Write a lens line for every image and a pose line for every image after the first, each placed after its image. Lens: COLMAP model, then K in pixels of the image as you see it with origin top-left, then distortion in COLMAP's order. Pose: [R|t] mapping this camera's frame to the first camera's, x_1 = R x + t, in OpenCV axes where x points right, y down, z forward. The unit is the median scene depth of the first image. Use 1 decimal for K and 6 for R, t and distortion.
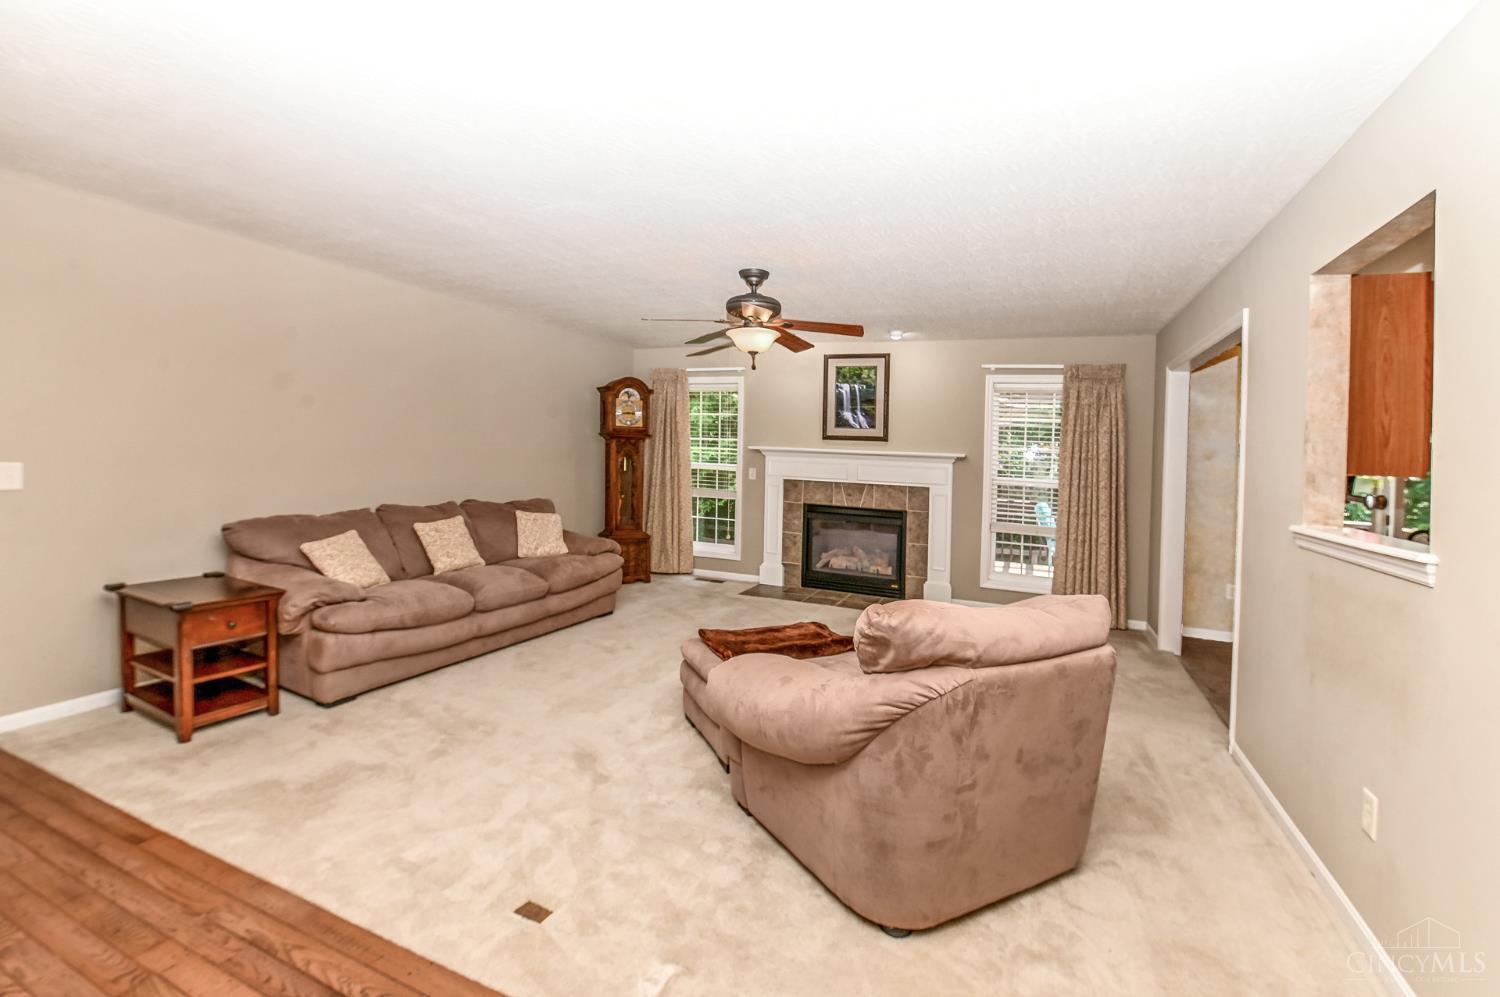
lens RADIAL K [[648.9, 0, 804.0], [0, 648.9, 467.2], [0, 0, 1]] dist [-0.001946, -0.000484]
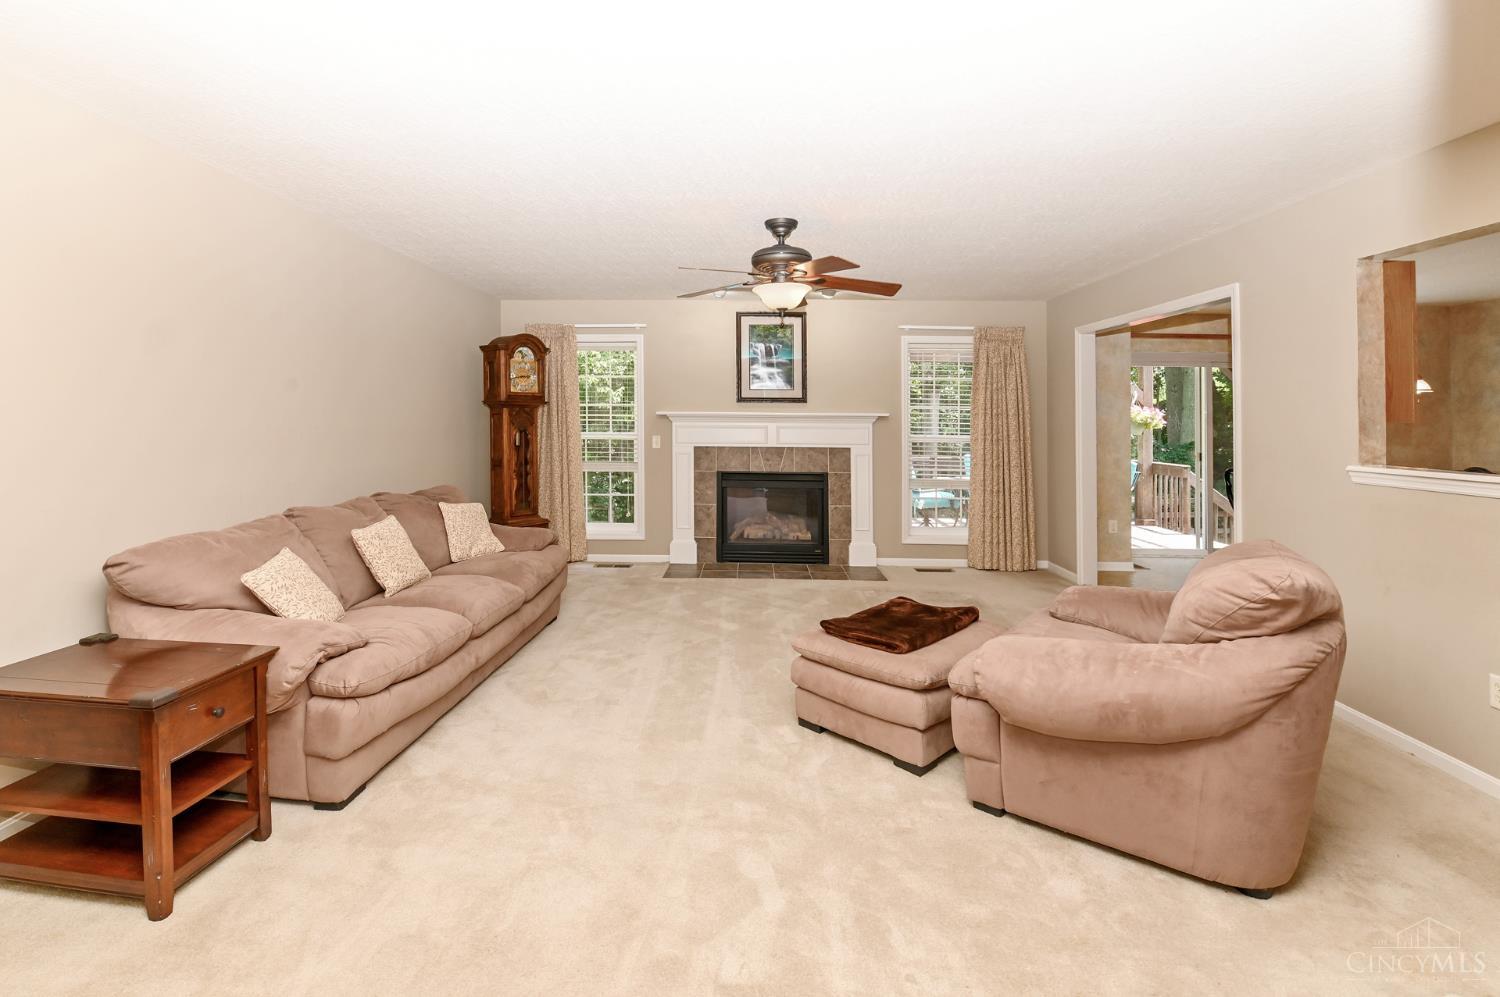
lens RADIAL K [[666.3, 0, 782.3], [0, 666.3, 415.0], [0, 0, 1]] dist [-0.000411, 0.000020]
pose [[0.937990, -0.029927, 0.345369, -0.256031], [0.036316, 0.999268, -0.012042, -0.010736], [-0.344756, 0.023838, 0.938390, 0.078952]]
